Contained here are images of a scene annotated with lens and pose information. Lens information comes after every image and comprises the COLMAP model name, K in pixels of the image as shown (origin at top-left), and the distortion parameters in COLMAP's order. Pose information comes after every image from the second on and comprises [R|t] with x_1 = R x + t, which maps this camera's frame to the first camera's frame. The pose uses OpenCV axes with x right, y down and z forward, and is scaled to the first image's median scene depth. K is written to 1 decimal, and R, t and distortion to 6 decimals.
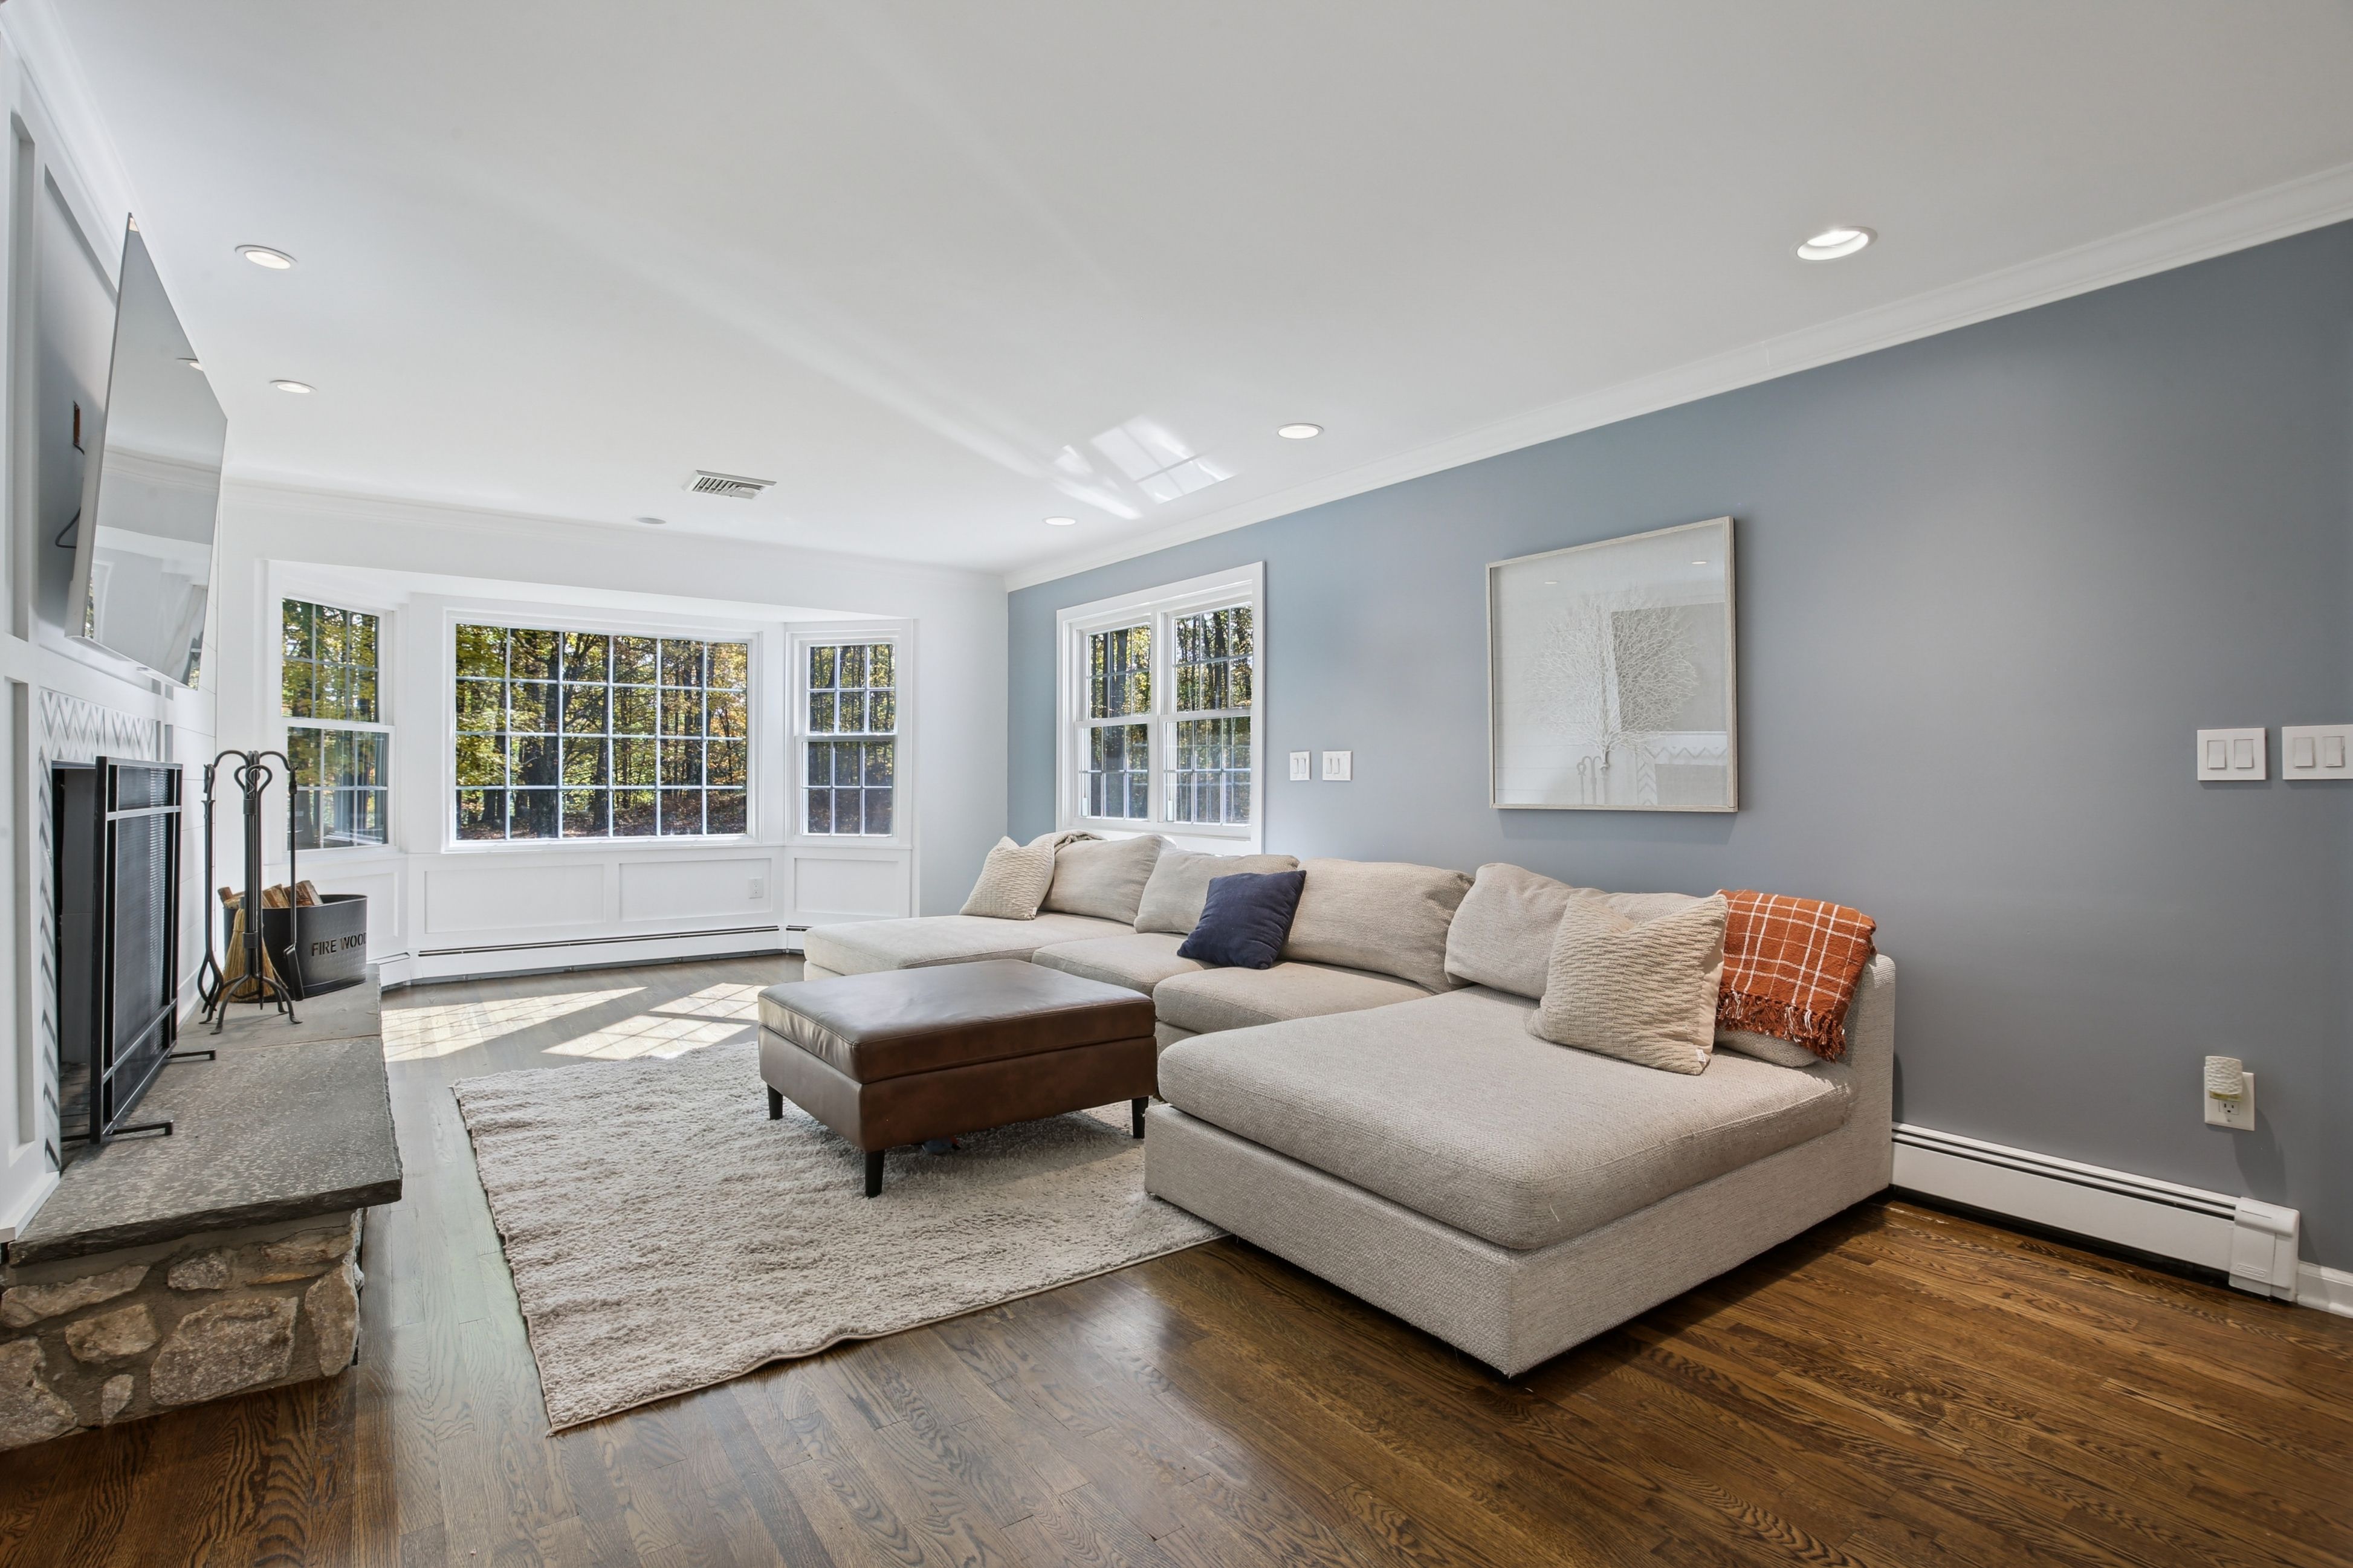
lens RADIAL K [[1097.3, 0, 1169.2], [0, 1097.3, 783.2], [0, 0, 1]] dist [-0.028385, 0.001231]
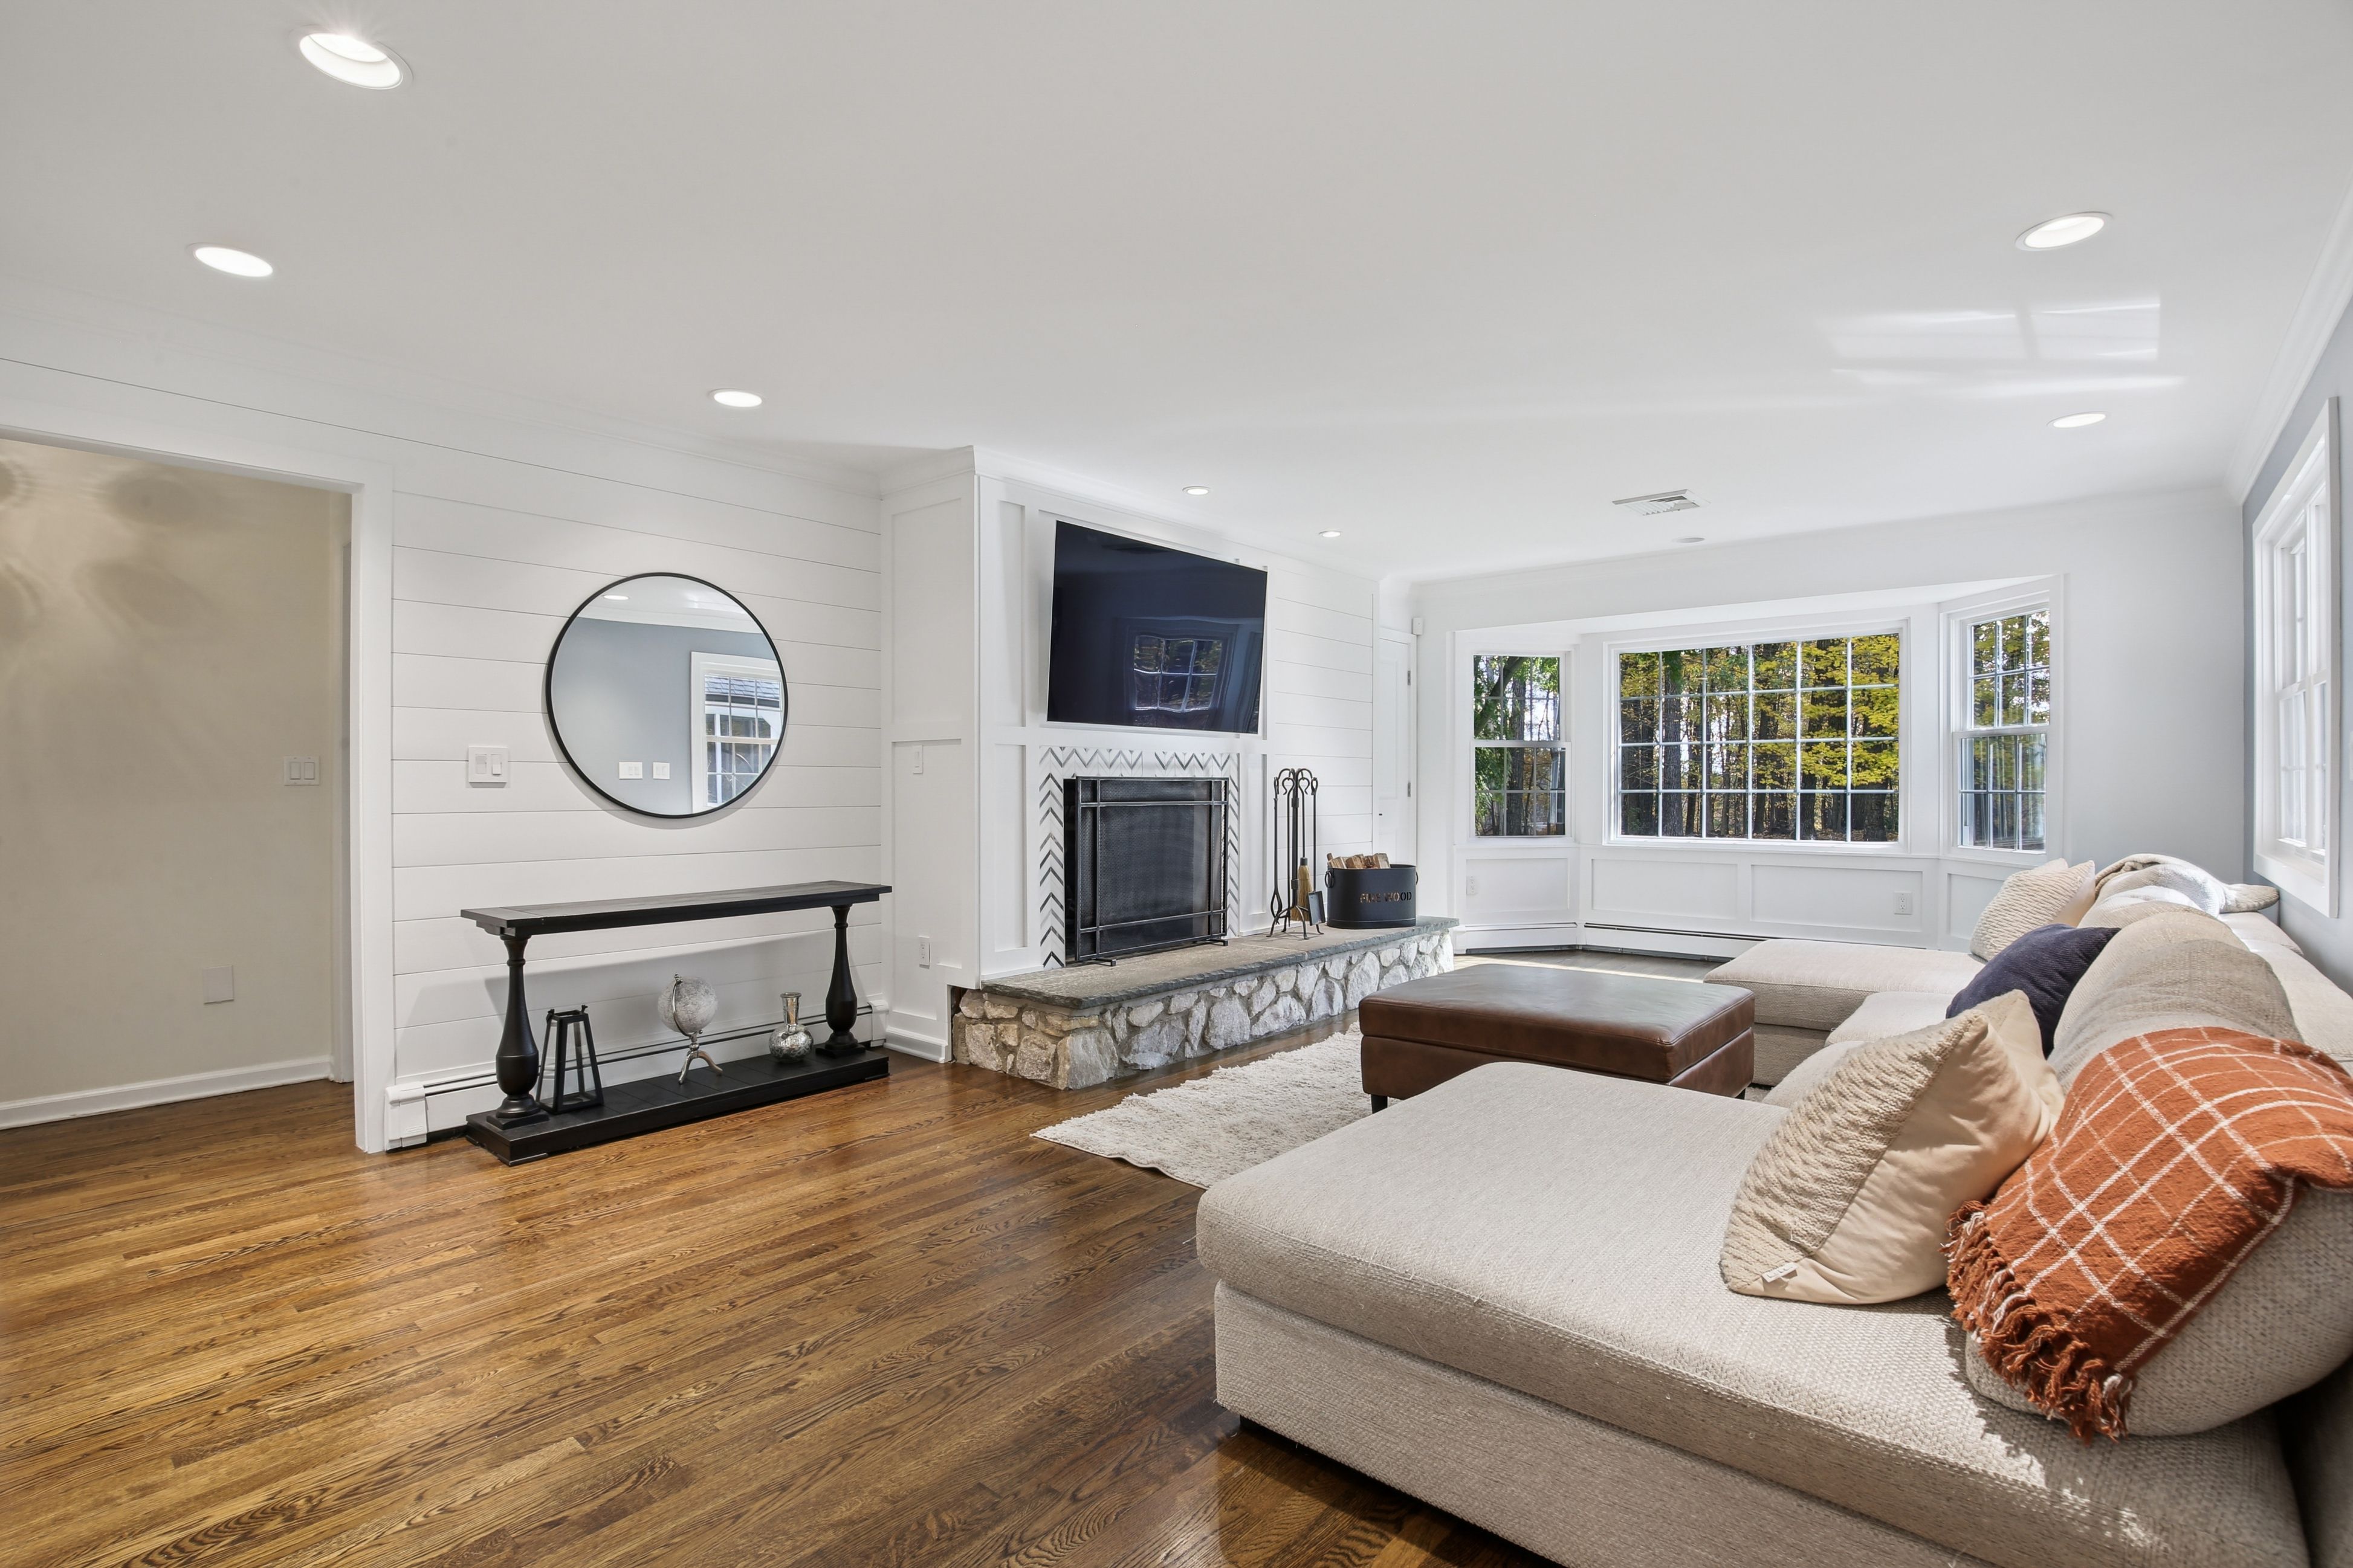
lens RADIAL K [[1097.3, 0, 1170.7], [0, 1097.3, 785.4], [0, 0, 1]] dist [-0.028385, 0.001231]
pose [[0.236183, -0.003141, -0.971704, 0.580172], [0.002088, 0.999994, -0.002725, -0.000058], [0.971706, -0.001385, 0.236188, 0.340864]]
